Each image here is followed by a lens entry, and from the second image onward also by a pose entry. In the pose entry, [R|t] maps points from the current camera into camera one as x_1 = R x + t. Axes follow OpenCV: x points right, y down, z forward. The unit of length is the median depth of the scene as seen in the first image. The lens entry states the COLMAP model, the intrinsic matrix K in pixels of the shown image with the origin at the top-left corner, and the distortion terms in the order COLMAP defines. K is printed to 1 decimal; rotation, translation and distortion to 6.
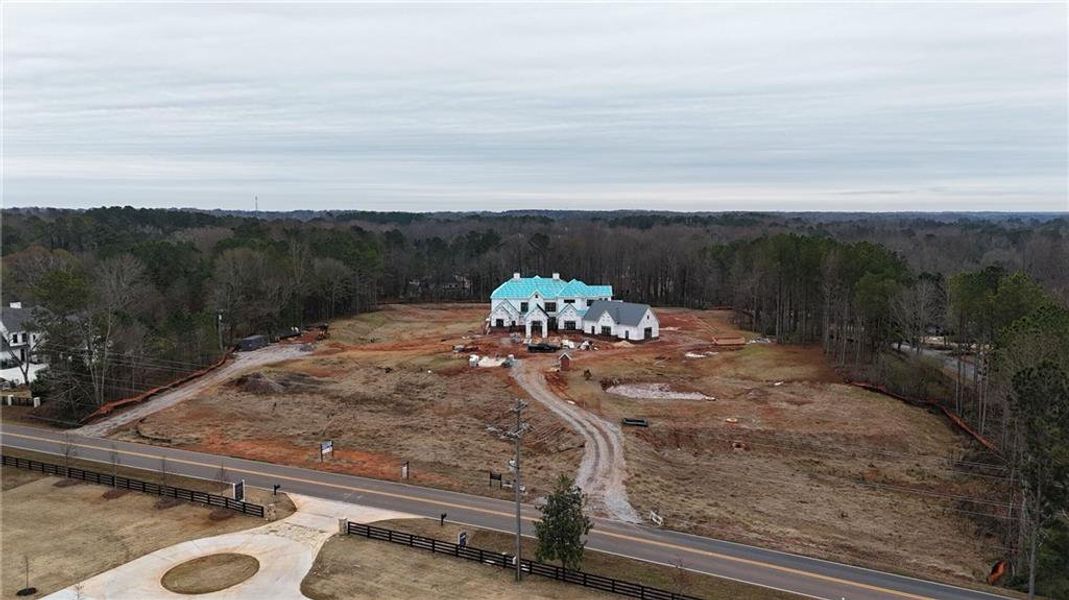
lens RADIAL K [[775.7, 0, 534.5], [0, 775.7, 300.0], [0, 0, 1]] dist [0.043614, -0.003151]
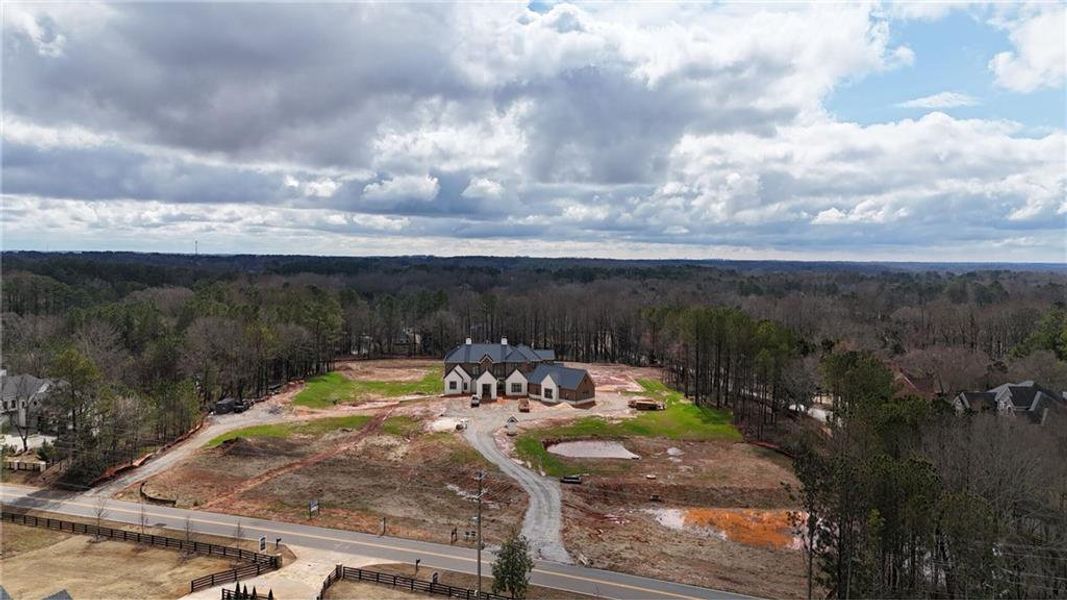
lens RADIAL K [[774.2, 0, 533.5], [0, 774.2, 300.0], [0, 0, 1]] dist [0.043614, -0.003151]
pose [[0.997596, 0.004964, 0.069119, -0.012751], [-0.001010, 0.998366, -0.057129, -0.052176], [-0.069290, 0.056922, 0.995971, -0.208768]]
